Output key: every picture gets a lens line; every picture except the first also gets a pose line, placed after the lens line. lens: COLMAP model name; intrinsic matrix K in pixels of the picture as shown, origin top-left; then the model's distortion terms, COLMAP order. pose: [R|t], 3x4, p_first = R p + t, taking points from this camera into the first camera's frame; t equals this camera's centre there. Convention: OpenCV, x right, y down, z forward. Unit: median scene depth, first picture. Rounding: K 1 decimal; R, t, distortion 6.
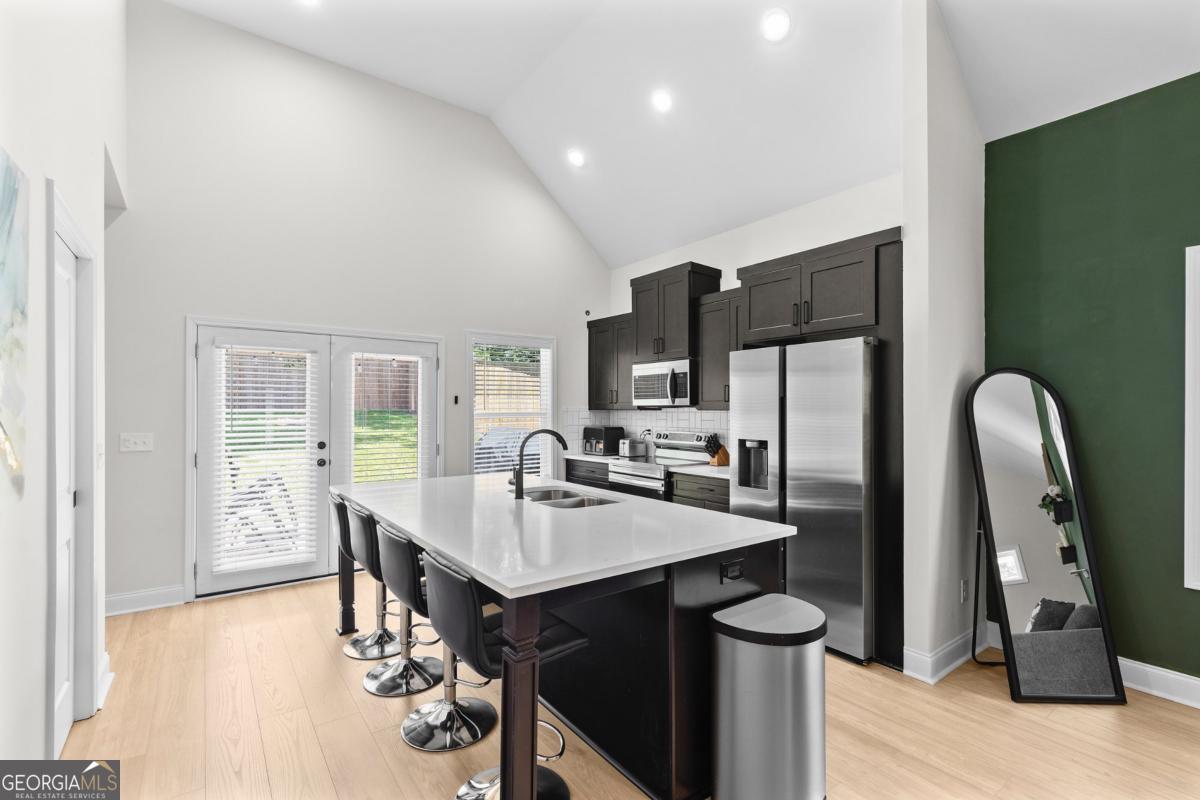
lens RADIAL K [[539.7, 0, 597.1], [0, 539.7, 407.8], [0, 0, 1]] dist [0.004394, -0.001474]
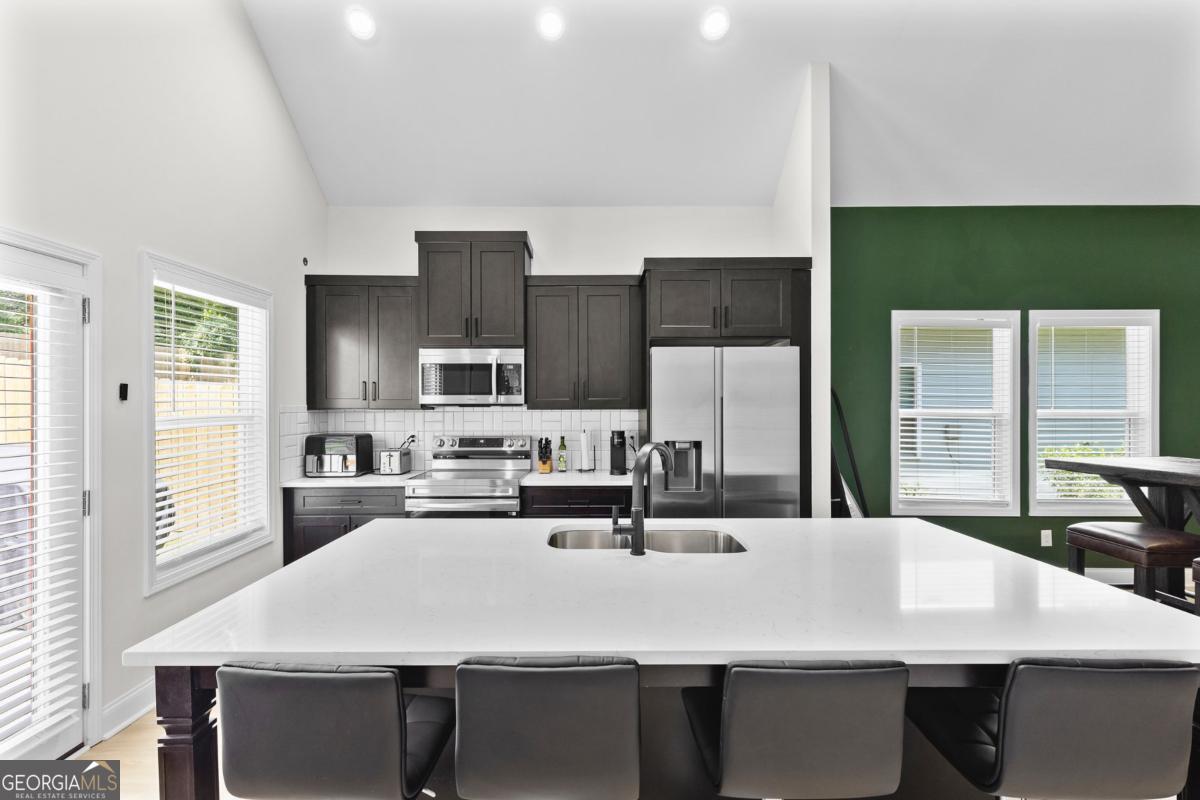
lens RADIAL K [[539.7, 0, 597.1], [0, 539.7, 407.4], [0, 0, 1]] dist [0.004394, -0.001474]
pose [[0.587998, -0.005288, 0.808845, -0.409723], [-0.001154, 0.999972, 0.007377, -0.005256], [-0.808861, -0.005271, 0.587976, 0.393263]]
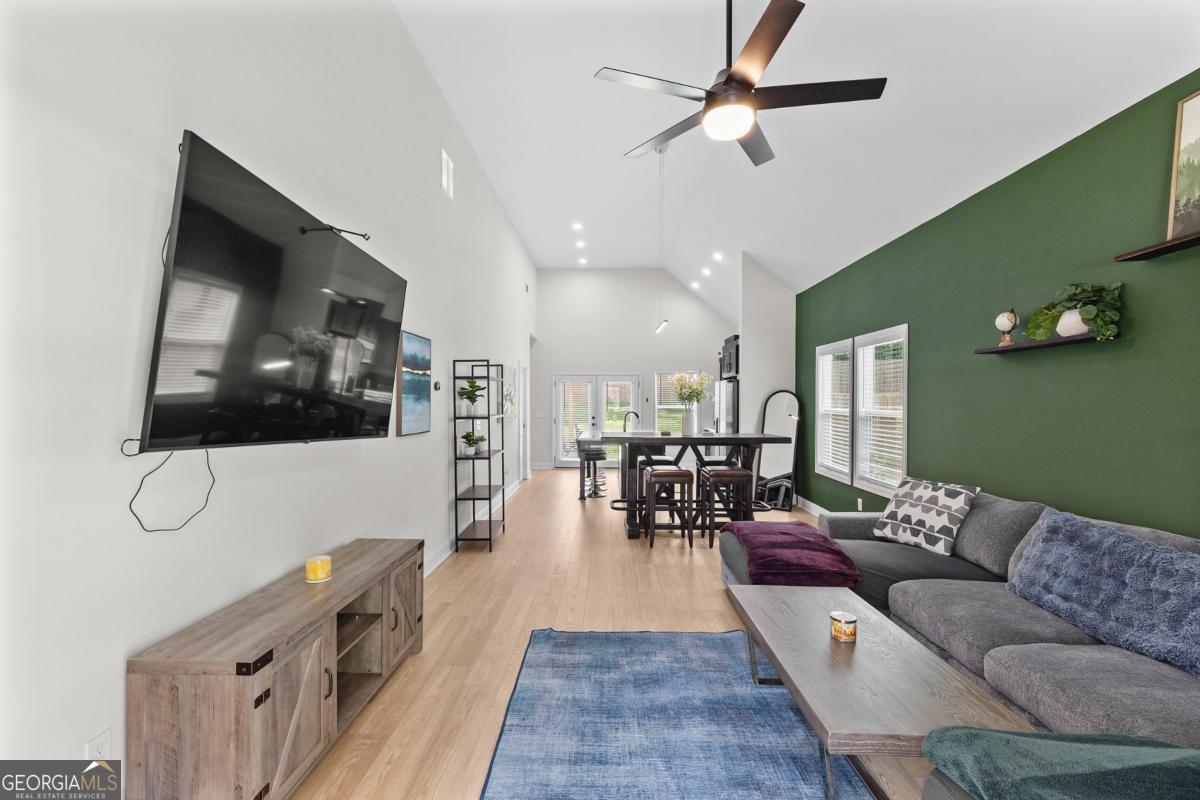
lens RADIAL K [[539.7, 0, 591.8], [0, 539.7, 400.3], [0, 0, 1]] dist [0.004394, -0.001474]
pose [[0.791648, 0.002435, -0.610973, 0.957475], [-0.002240, 0.999997, 0.001083, -0.015644], [0.610974, 0.000511, 0.791651, -0.946993]]
